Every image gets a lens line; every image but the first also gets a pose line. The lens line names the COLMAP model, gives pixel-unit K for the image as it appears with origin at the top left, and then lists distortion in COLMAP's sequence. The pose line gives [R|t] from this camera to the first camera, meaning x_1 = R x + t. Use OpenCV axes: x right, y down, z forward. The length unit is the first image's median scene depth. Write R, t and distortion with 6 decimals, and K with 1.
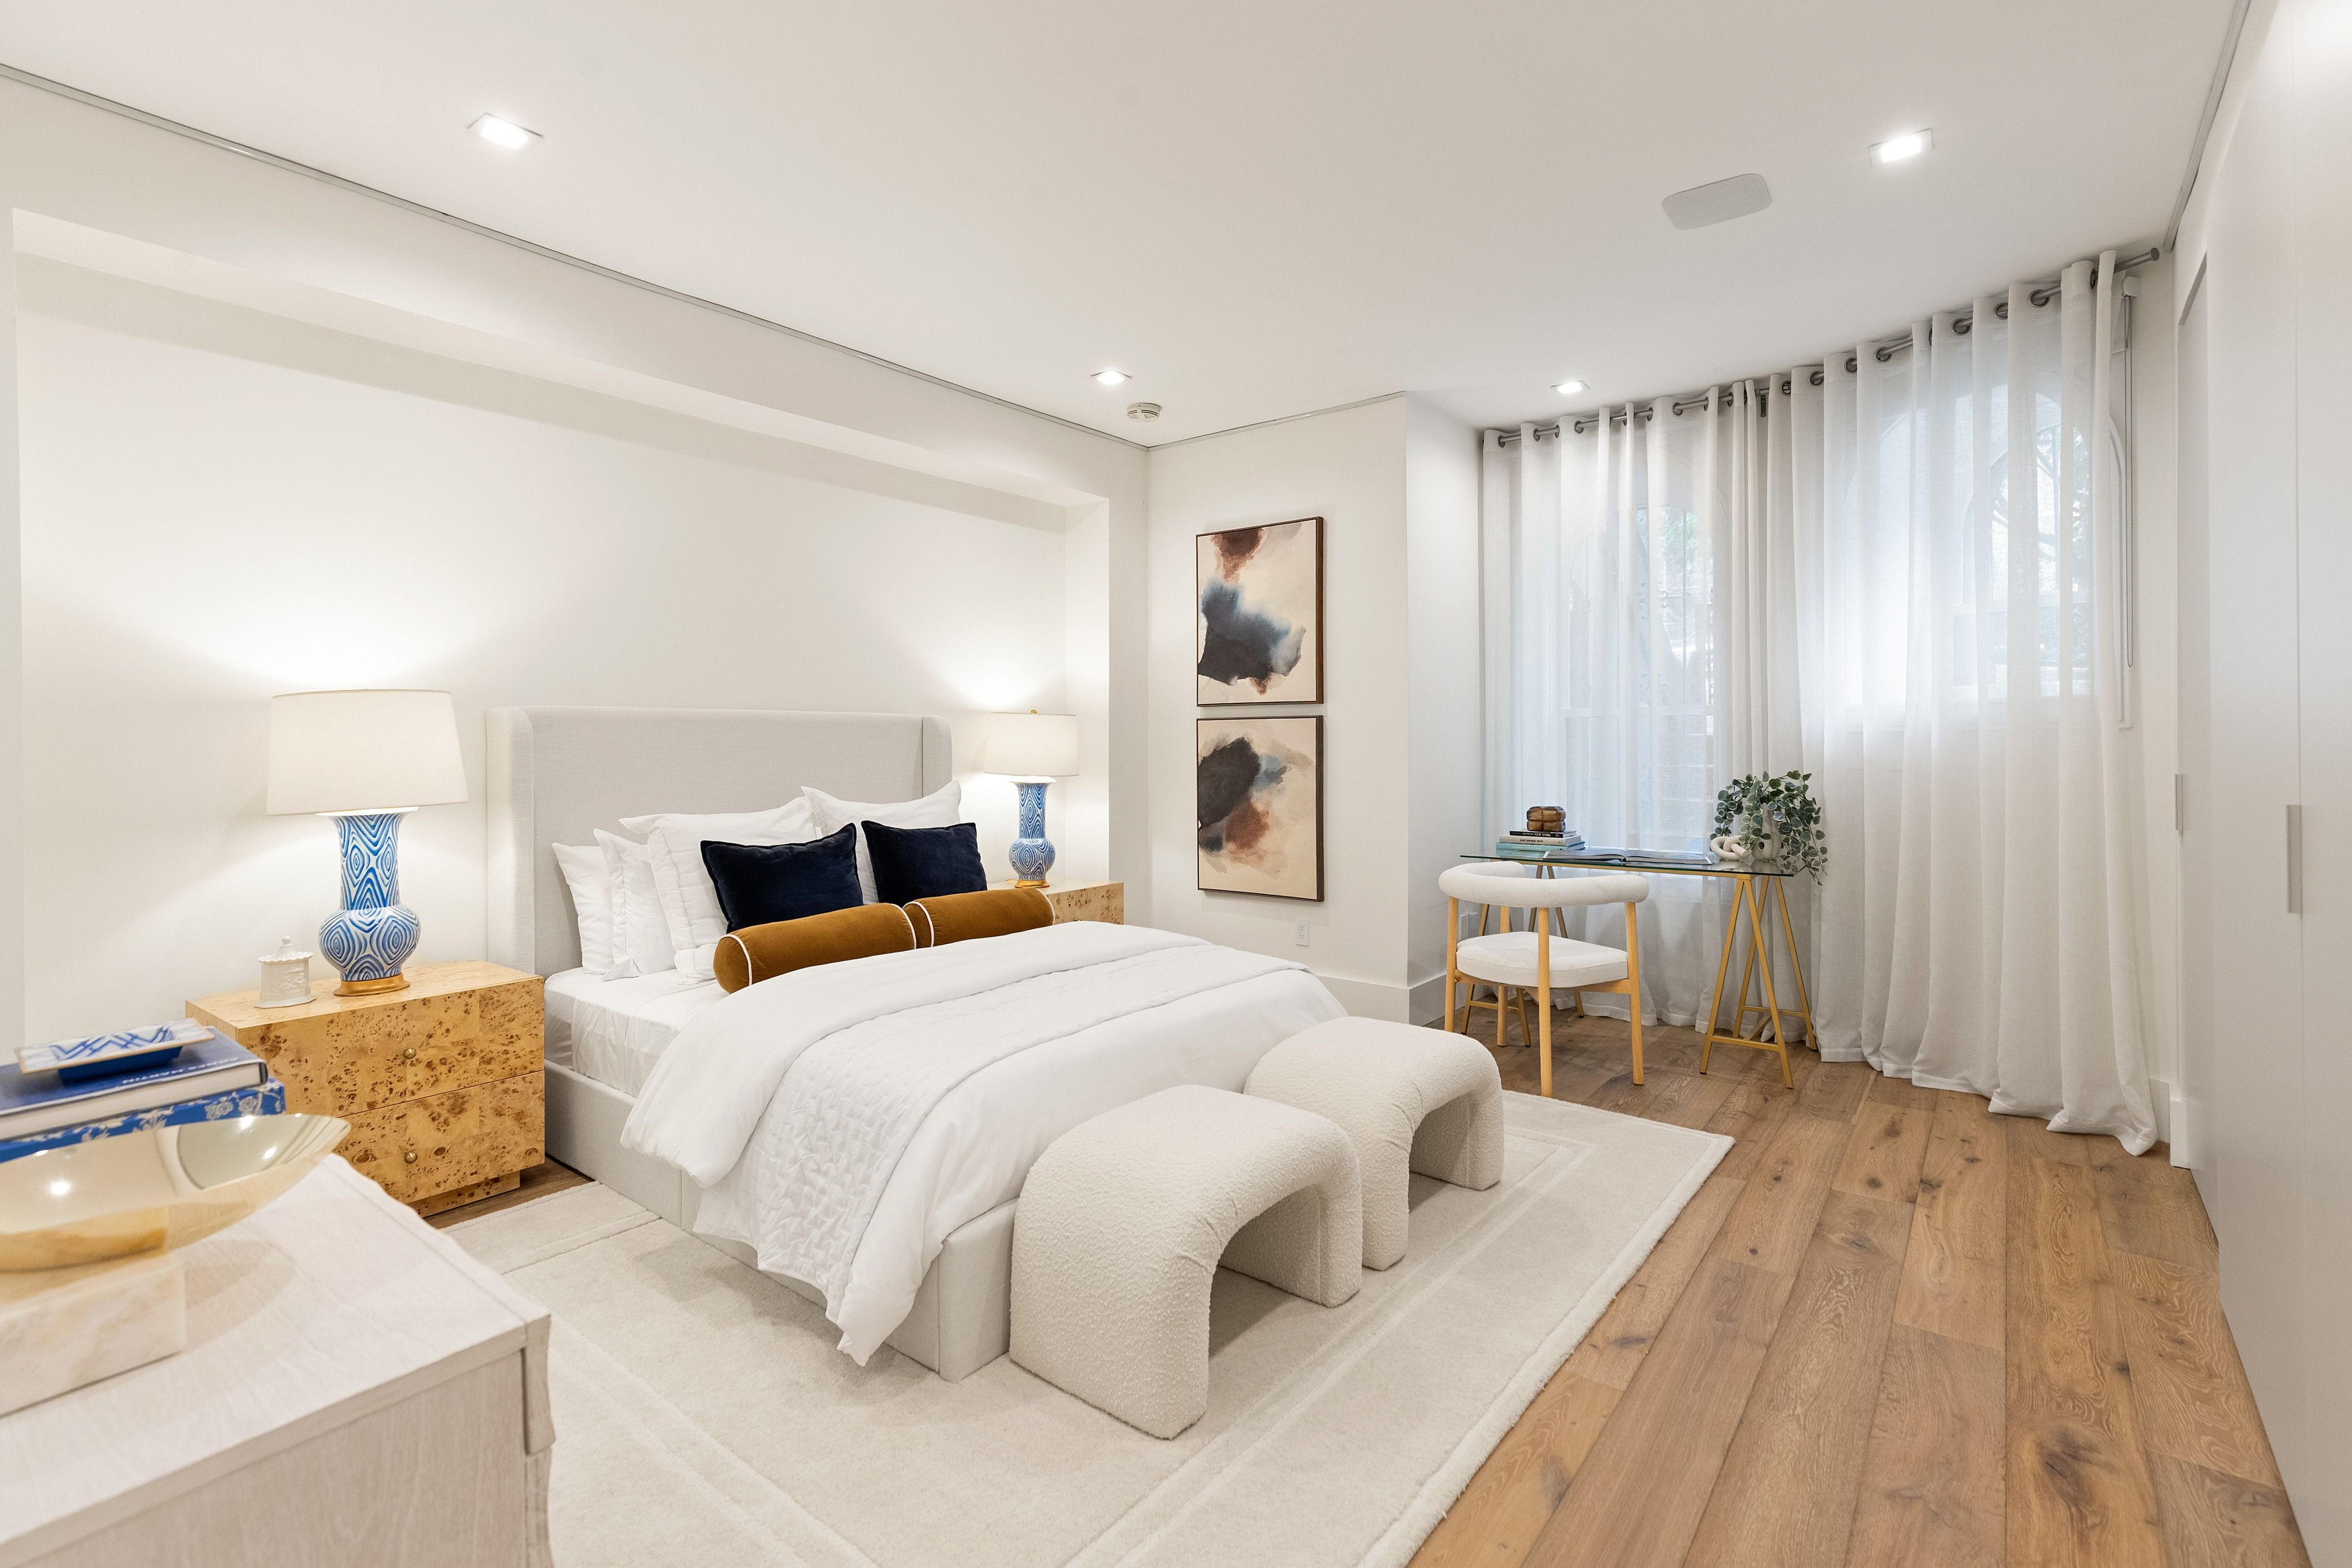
lens RADIAL K [[1076.4, 0, 1183.0], [0, 1076.4, 754.8], [0, 0, 1]] dist [0.006439, -0.000323]
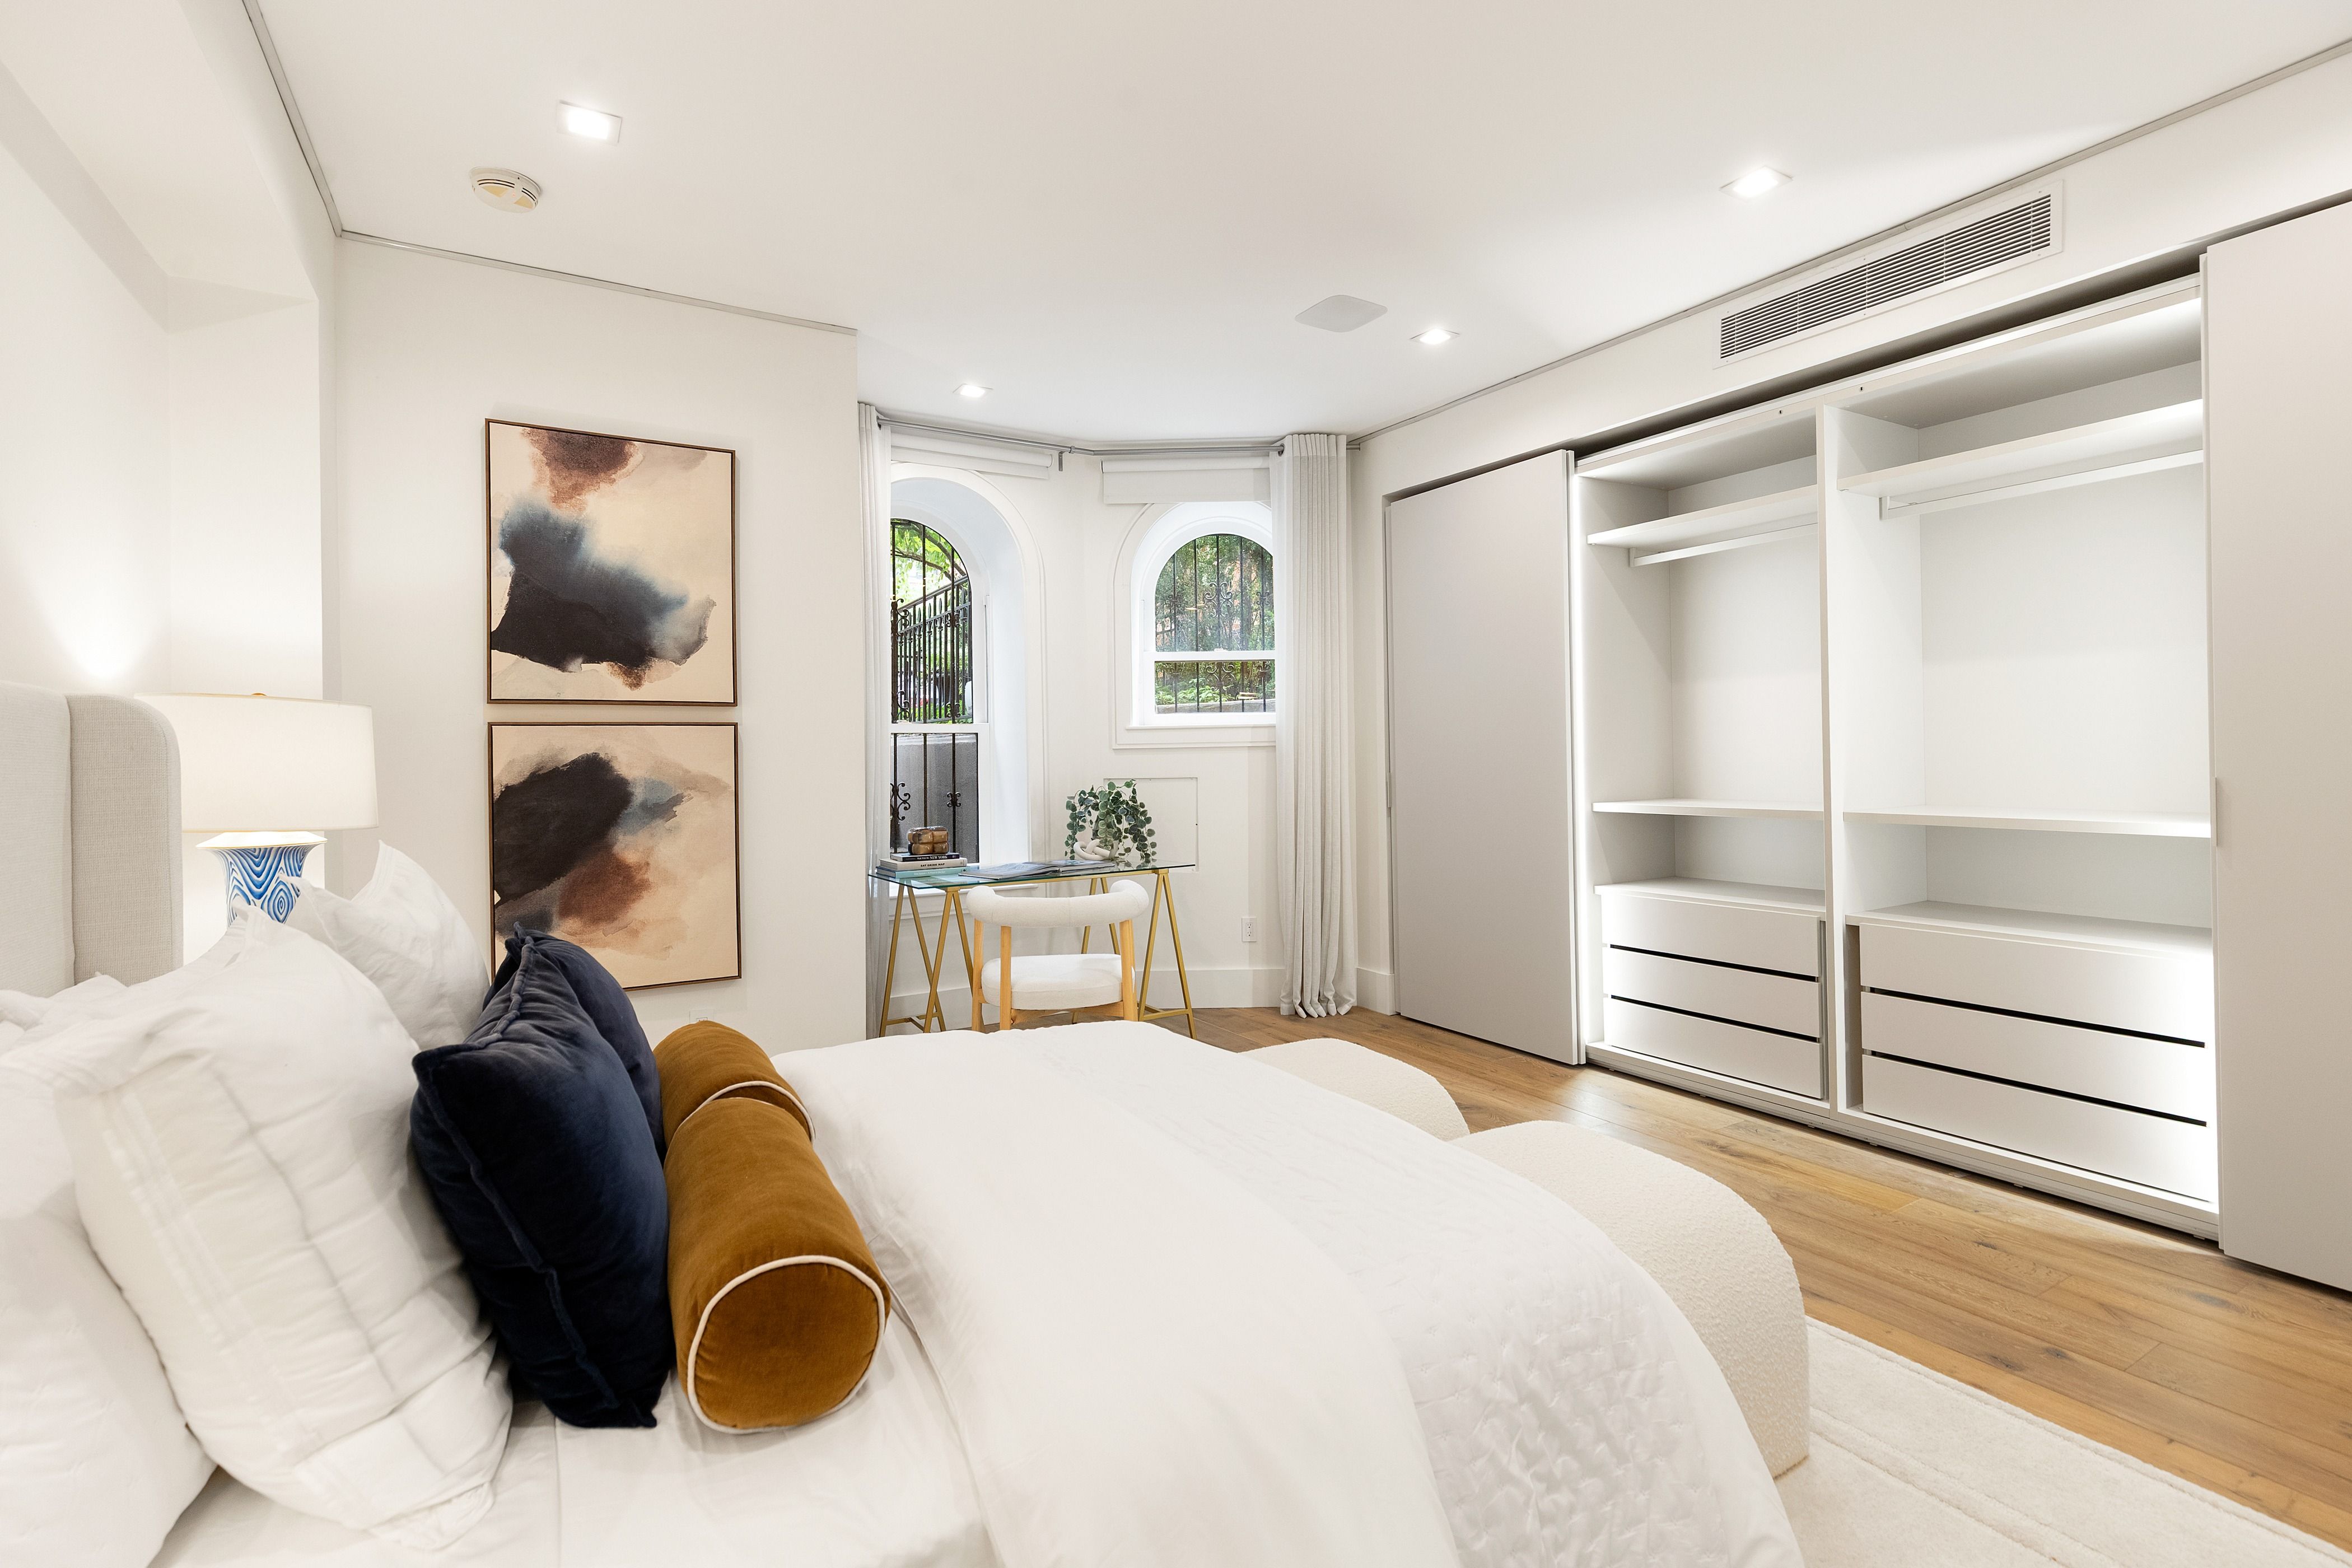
lens RADIAL K [[1079.3, 0, 1181.4], [0, 1079.3, 761.7], [0, 0, 1]] dist [0.008881, -0.000104]
pose [[0.359182, -0.005952, 0.933249, -0.439996], [0.022825, 0.999737, -0.002409, -0.001375], [-0.932988, 0.022166, 0.359223, 0.445952]]
